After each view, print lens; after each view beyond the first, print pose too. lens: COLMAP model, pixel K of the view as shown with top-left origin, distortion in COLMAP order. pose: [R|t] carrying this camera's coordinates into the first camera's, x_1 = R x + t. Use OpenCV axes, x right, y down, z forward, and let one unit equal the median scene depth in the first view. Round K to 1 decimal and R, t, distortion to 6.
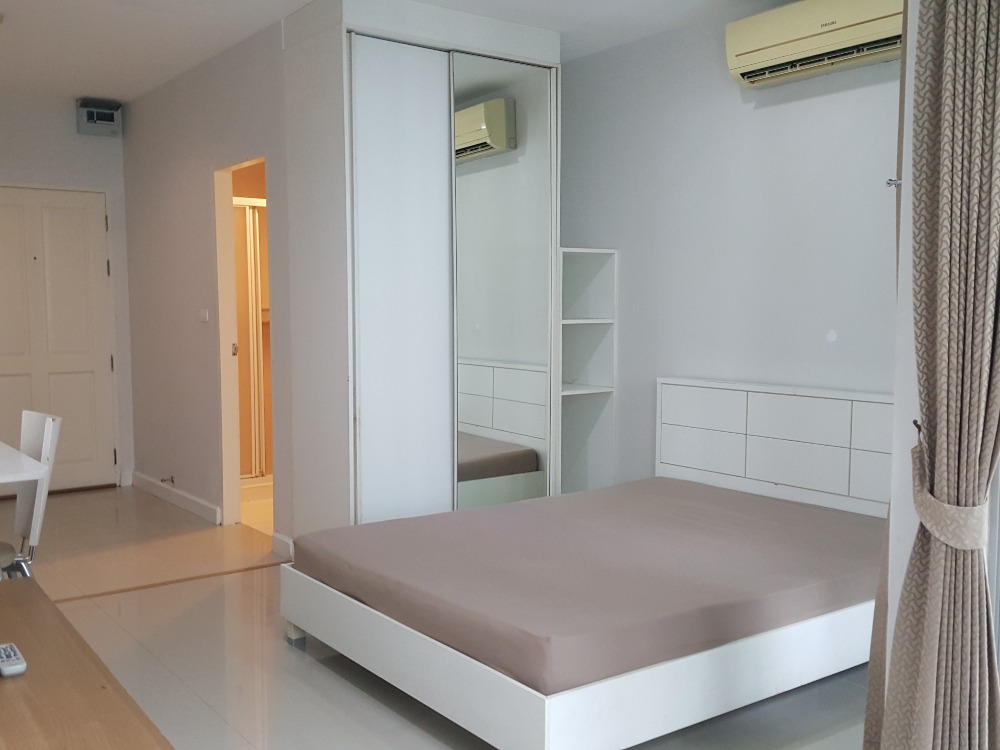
lens RADIAL K [[1000.4, 0, 495.3], [0, 1000.4, 396.9], [0, 0, 1]] dist [0.169957, -0.318459]
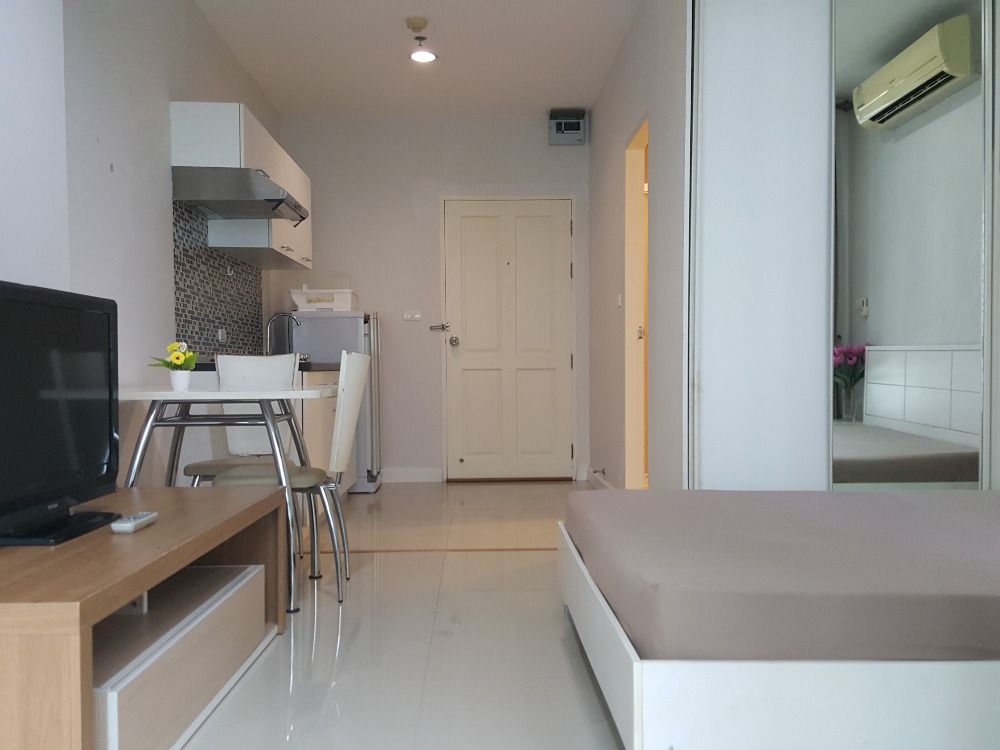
lens RADIAL K [[990.8, 0, 474.2], [0, 990.8, 391.1], [0, 0, 1]] dist [0.161674, -0.240425]
pose [[0.814740, 0.013719, -0.579665, 0.141719], [-0.049698, 0.997693, -0.046241, 0.052651], [0.577693, 0.066482, 0.813542, 0.120809]]
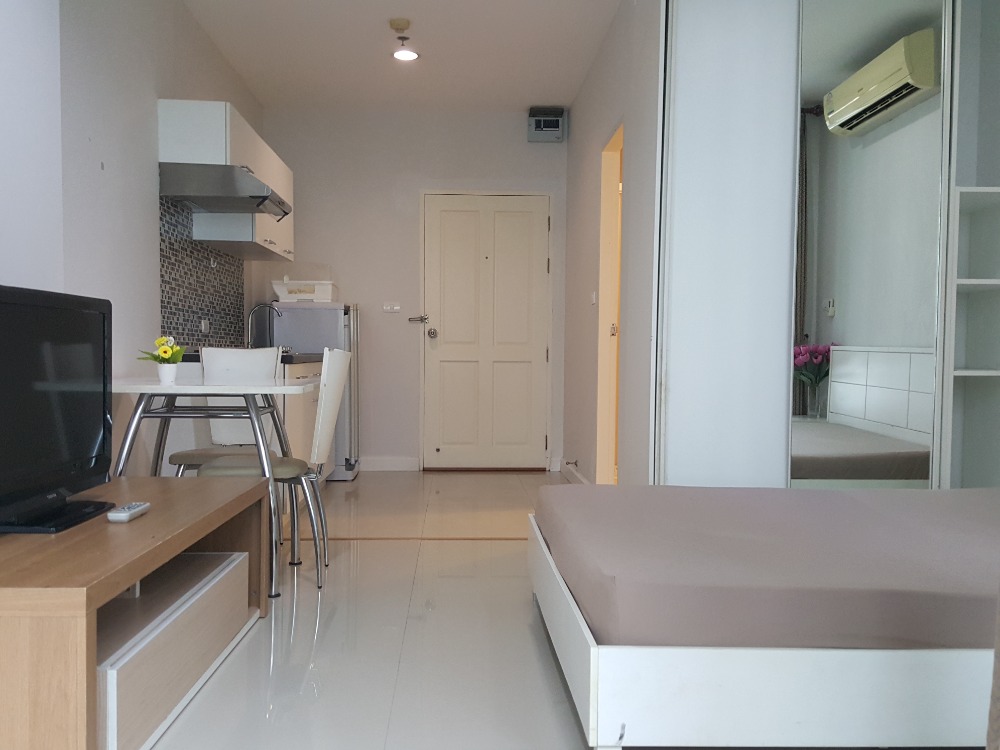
lens RADIAL K [[991.3, 0, 466.4], [0, 991.3, 396.1], [0, 0, 1]] dist [0.173821, -0.297776]
pose [[0.822778, 0.036775, -0.567171, 0.156032], [-0.063836, 0.997570, -0.027923, 0.047358], [0.564766, 0.059180, 0.823126, 0.101238]]
